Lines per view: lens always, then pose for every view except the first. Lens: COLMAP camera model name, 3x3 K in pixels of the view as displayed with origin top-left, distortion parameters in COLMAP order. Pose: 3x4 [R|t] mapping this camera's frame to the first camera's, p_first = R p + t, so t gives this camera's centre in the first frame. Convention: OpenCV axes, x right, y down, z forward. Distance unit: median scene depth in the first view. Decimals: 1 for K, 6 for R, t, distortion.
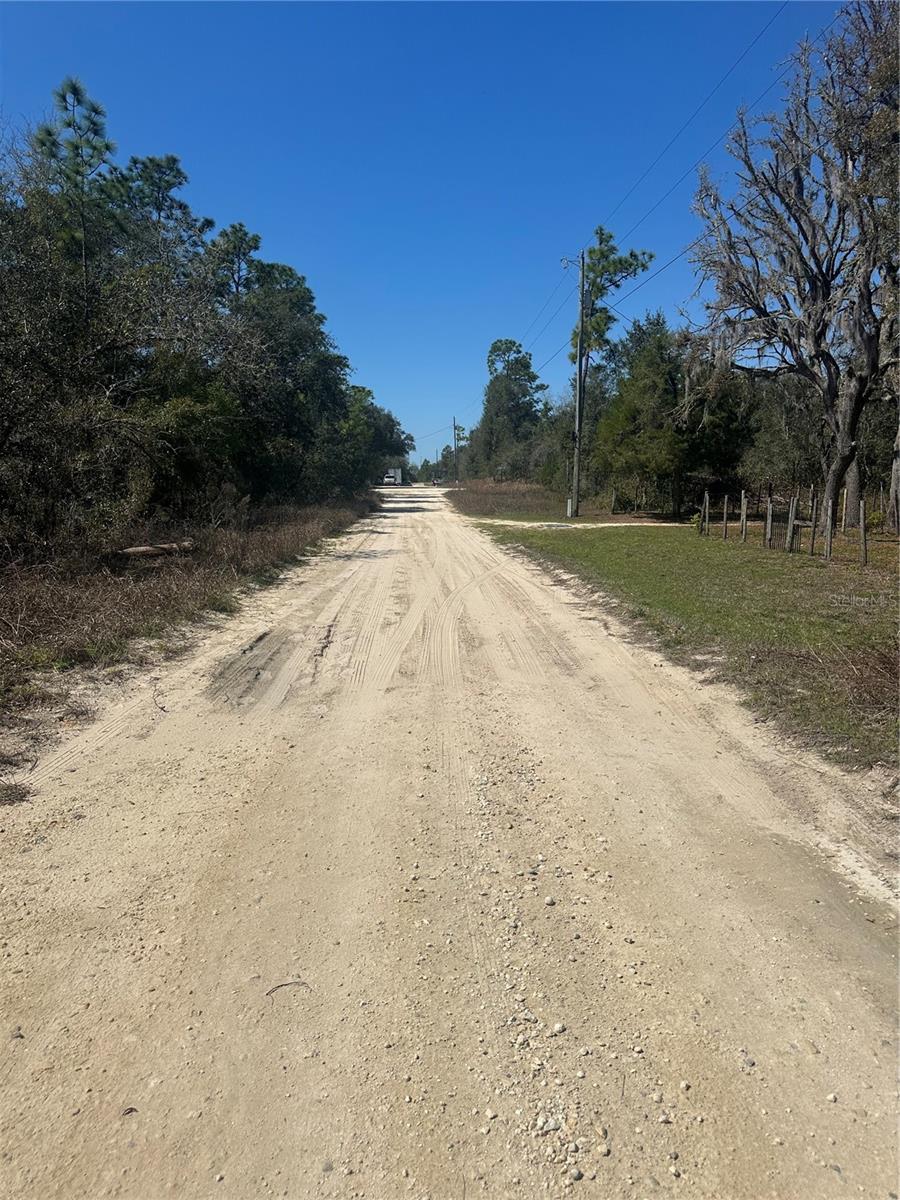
lens RADIAL K [[842.6, 0, 461.9], [0, 842.6, 606.6], [0, 0, 1]] dist [0.099464, -0.011906]
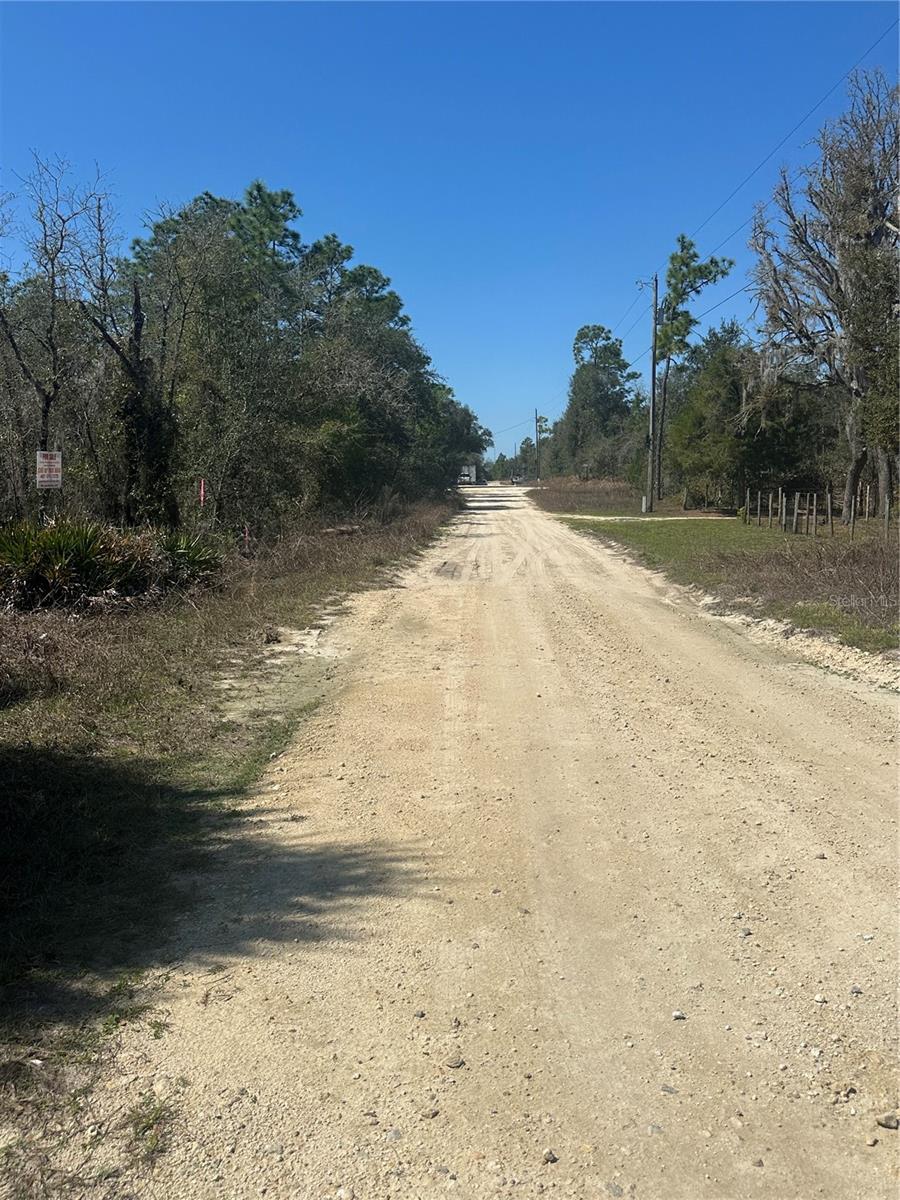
lens RADIAL K [[1009.6, 0, 458.0], [0, 1009.6, 603.4], [0, 0, 1]] dist [0.149870, 0.003911]
pose [[0.996486, 0.005200, -0.083599, -0.001495], [-0.007297, 0.999666, -0.024802, 0.036364], [0.083442, 0.025325, 0.996191, -0.259838]]
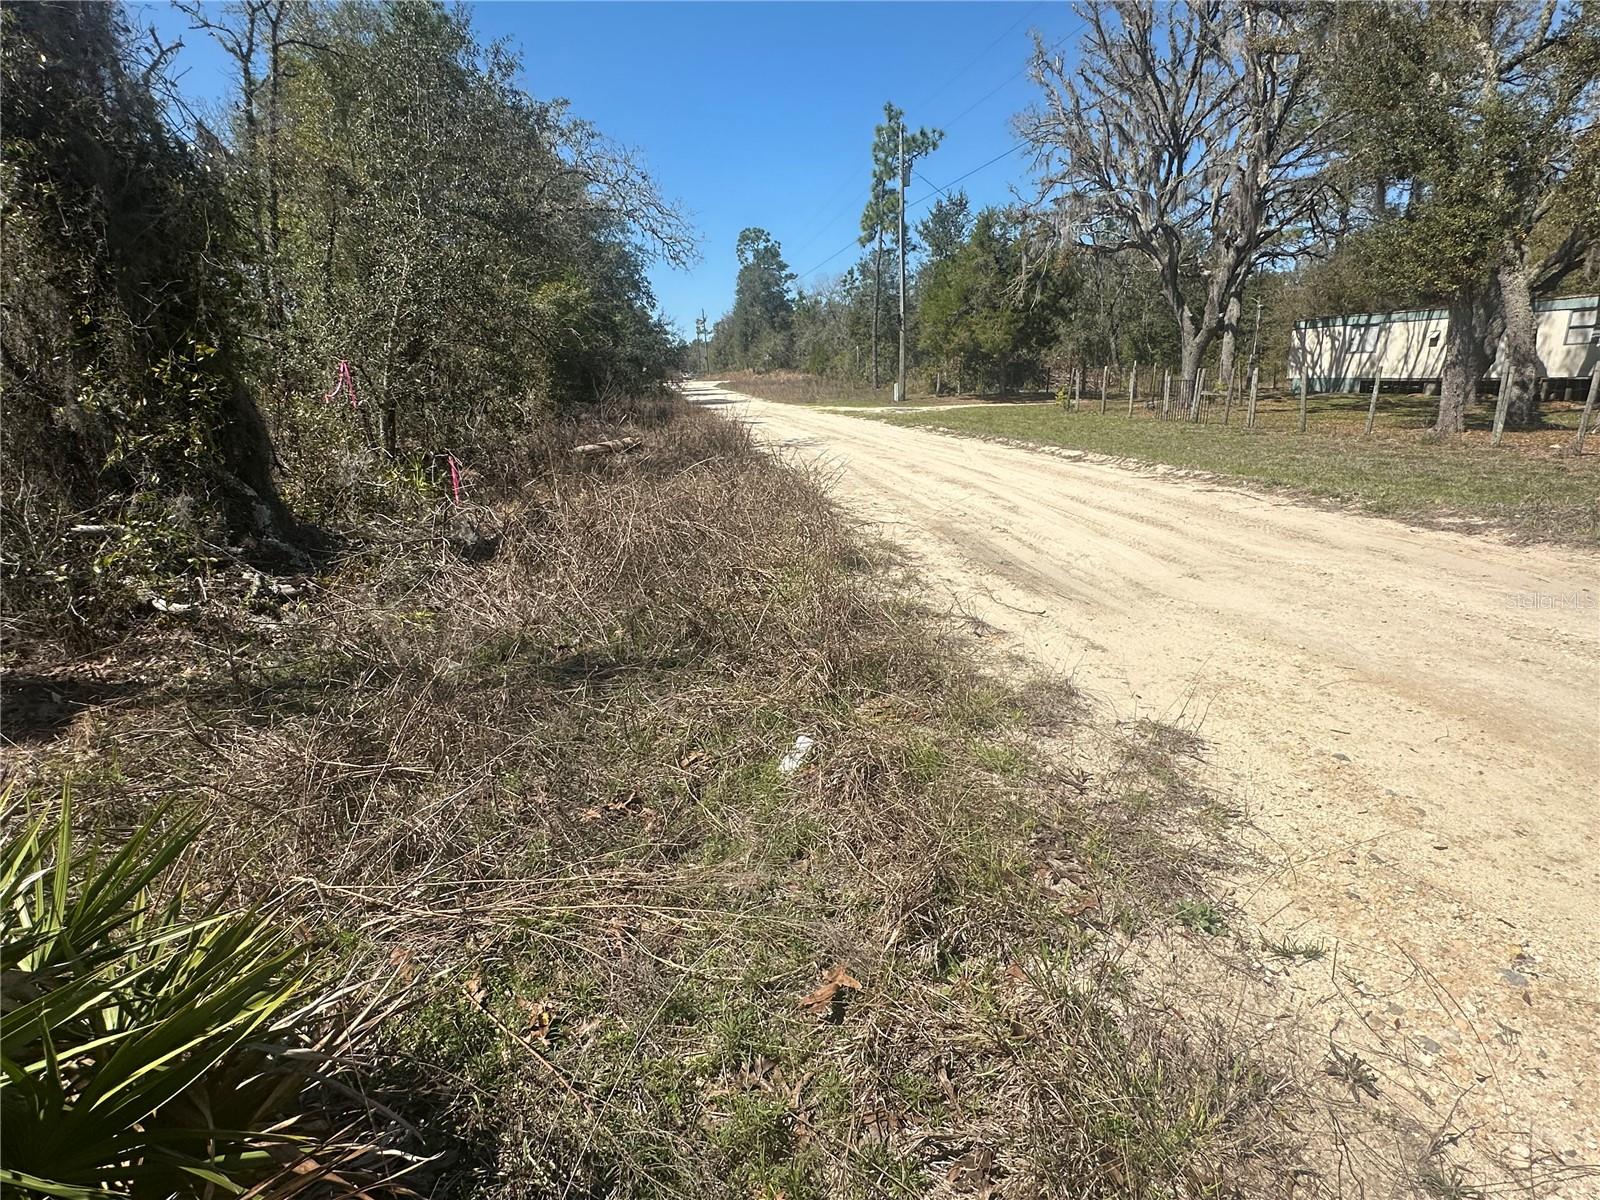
lens RADIAL K [[791.0, 0, 801.6], [0, 791.0, 606.7], [0, 0, 1]] dist [0.016206, 0.001004]
pose [[0.990159, -0.070158, 0.121094, -0.092485], [0.052891, 0.988690, 0.140339, -0.001420], [-0.129570, -0.132553, 0.982670, 0.034281]]
